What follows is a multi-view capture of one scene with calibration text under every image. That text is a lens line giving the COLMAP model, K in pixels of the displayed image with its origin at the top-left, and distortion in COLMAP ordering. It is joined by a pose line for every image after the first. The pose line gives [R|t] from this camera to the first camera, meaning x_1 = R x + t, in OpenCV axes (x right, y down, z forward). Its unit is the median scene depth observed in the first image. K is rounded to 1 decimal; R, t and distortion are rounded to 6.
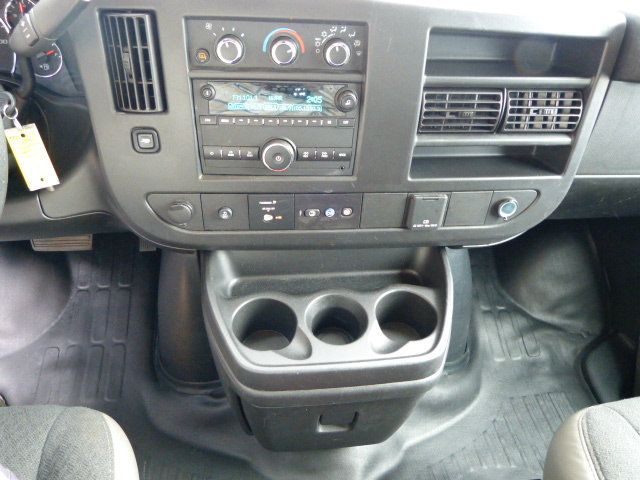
lens RADIAL K [[476.6, 0, 320.0], [0, 476.6, 240.0], [0, 0, 1]] dist [-0.055434, 0.055395]
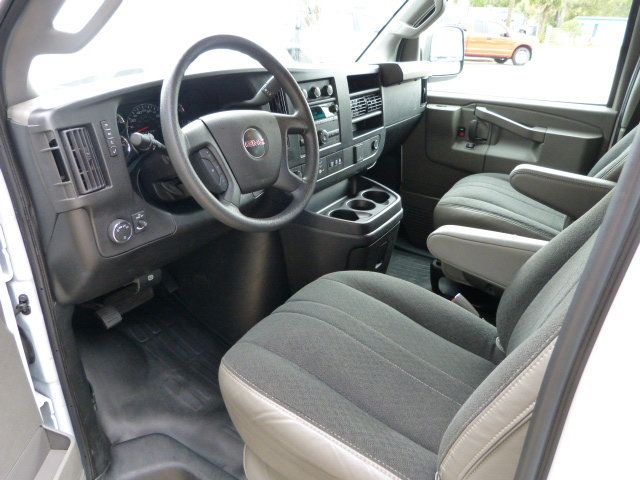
lens RADIAL K [[476.6, 0, 320.0], [0, 476.6, 240.0], [0, 0, 1]] dist [-0.055434, 0.055395]
pose [[0.623703, -0.368168, 0.689527, -1.632105], [0.505717, 0.862694, 0.003189, 0.201204], [-0.596025, 0.346716, 0.724253, -0.392981]]
